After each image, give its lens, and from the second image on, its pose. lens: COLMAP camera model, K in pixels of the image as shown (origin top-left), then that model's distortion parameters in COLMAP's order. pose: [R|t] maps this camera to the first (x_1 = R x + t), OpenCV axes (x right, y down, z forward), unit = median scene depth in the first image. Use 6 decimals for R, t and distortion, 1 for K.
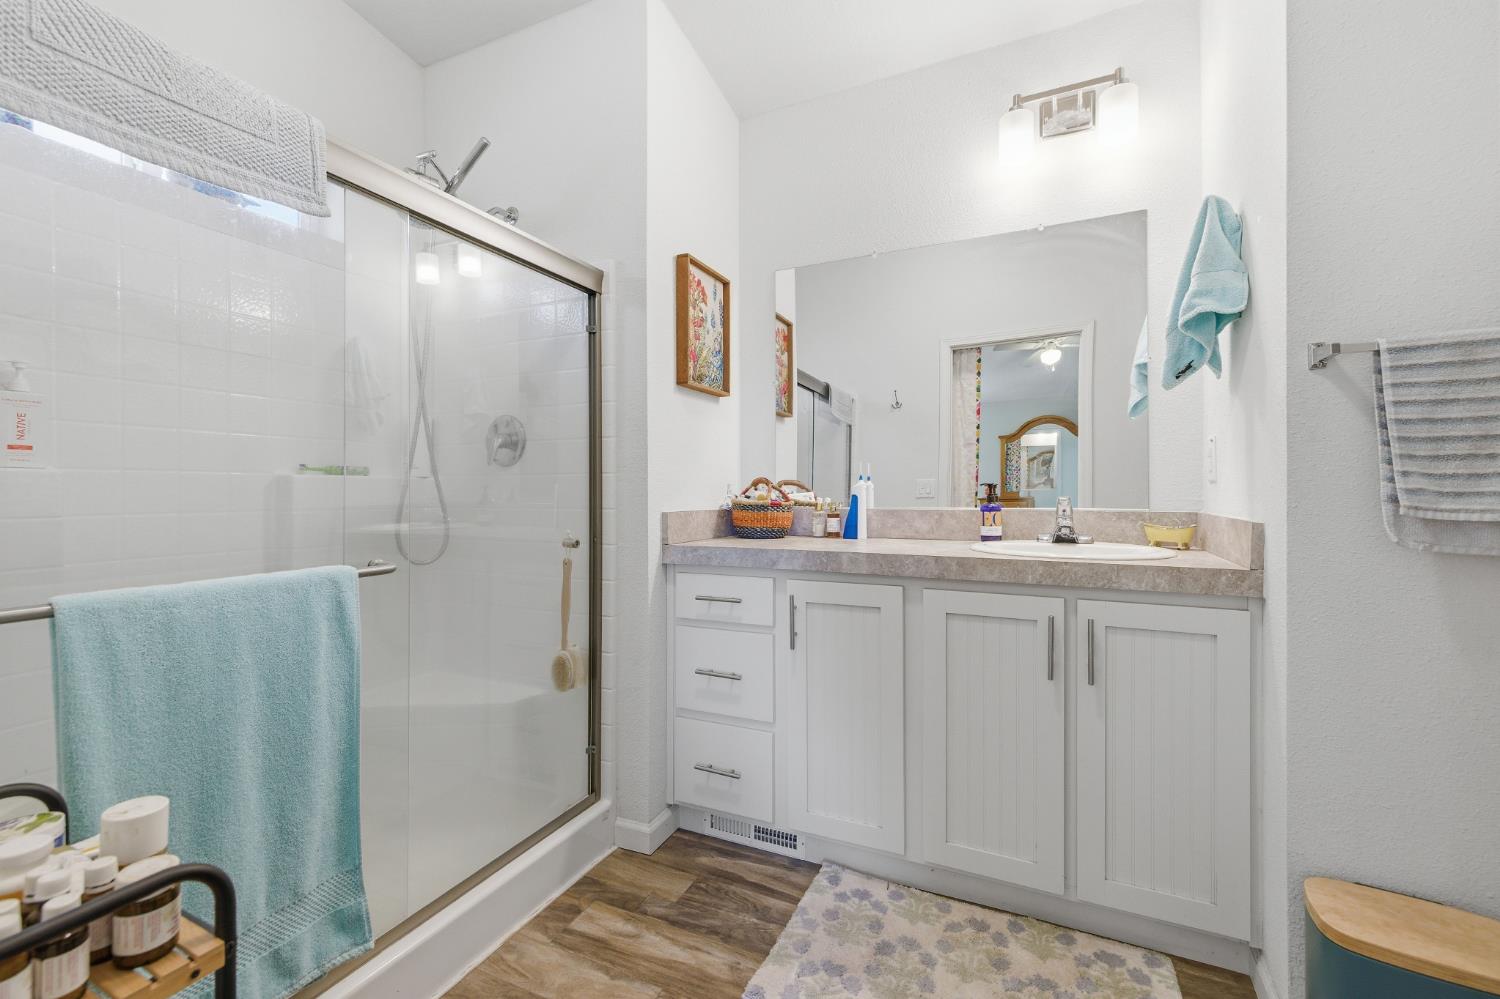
lens RADIAL K [[635.8, 0, 749.2], [0, 635.8, 488.4], [0, 0, 1]] dist [0.007761, -0.000156]
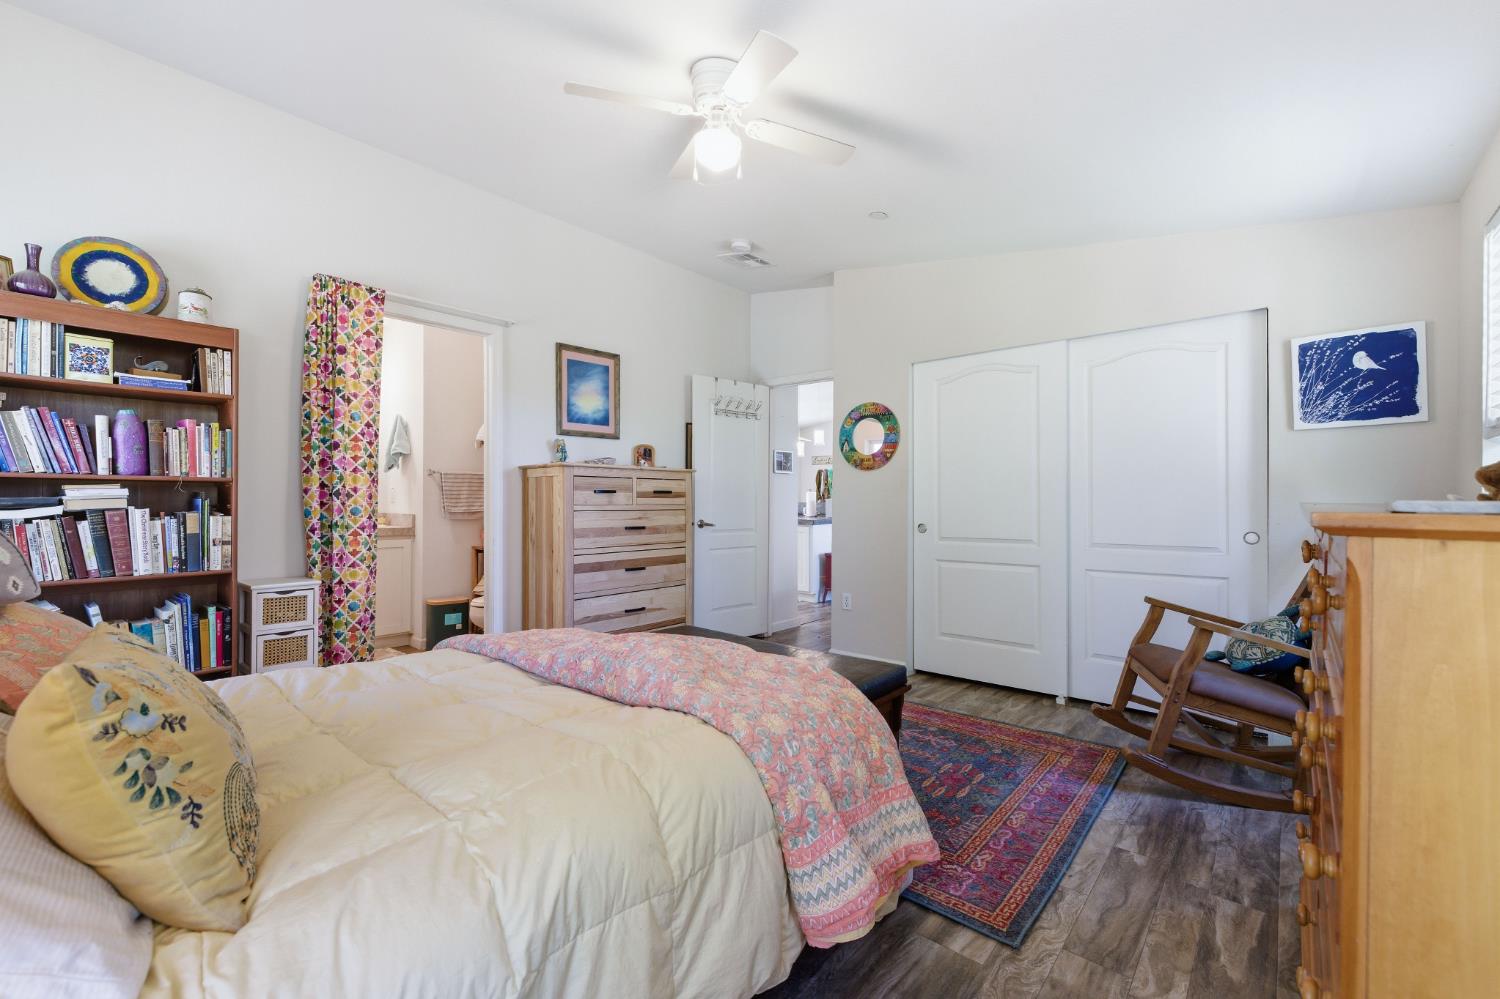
lens RADIAL K [[635.8, 0, 754.1], [0, 635.8, 498.5], [0, 0, 1]] dist [0.007761, -0.000156]
pose [[0.270815, 0.009319, 0.962586, -1.472454], [-0.005927, 0.999950, -0.008013, -0.012762], [-0.962613, -0.003535, 0.270857, -1.252850]]
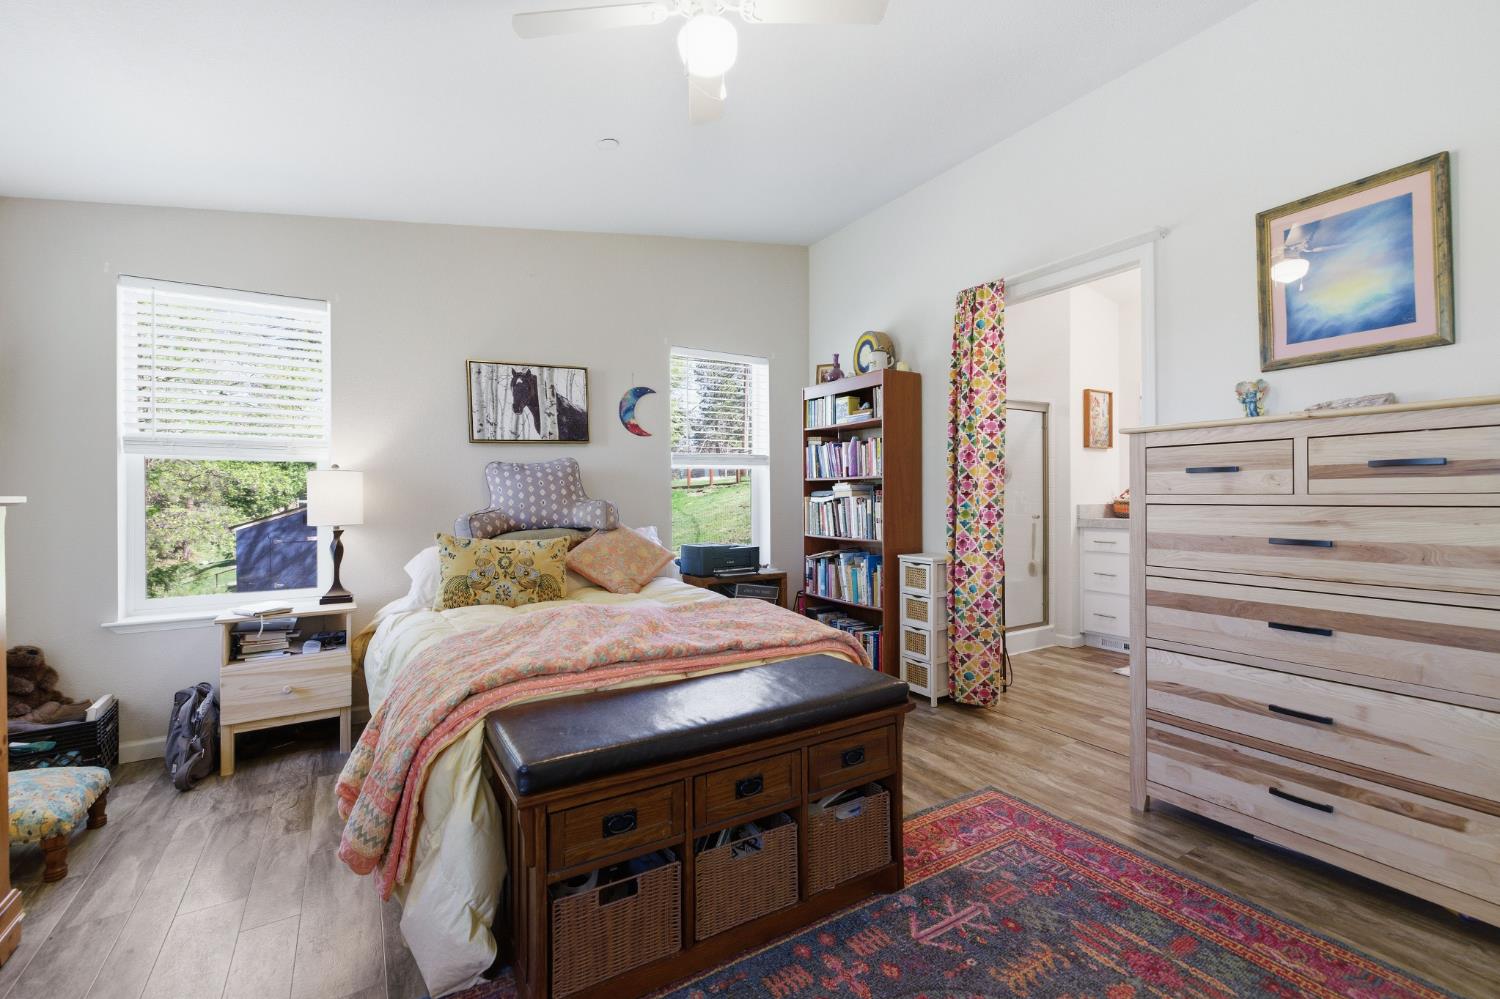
lens RADIAL K [[635.8, 0, 749.4], [0, 635.8, 492.3], [0, 0, 1]] dist [0.007761, -0.000156]
pose [[0.833849, -0.003065, -0.551985, 0.148940], [0.004093, 0.999991, 0.000631, -0.013233], [0.551978, -0.002785, 0.833854, -1.598153]]
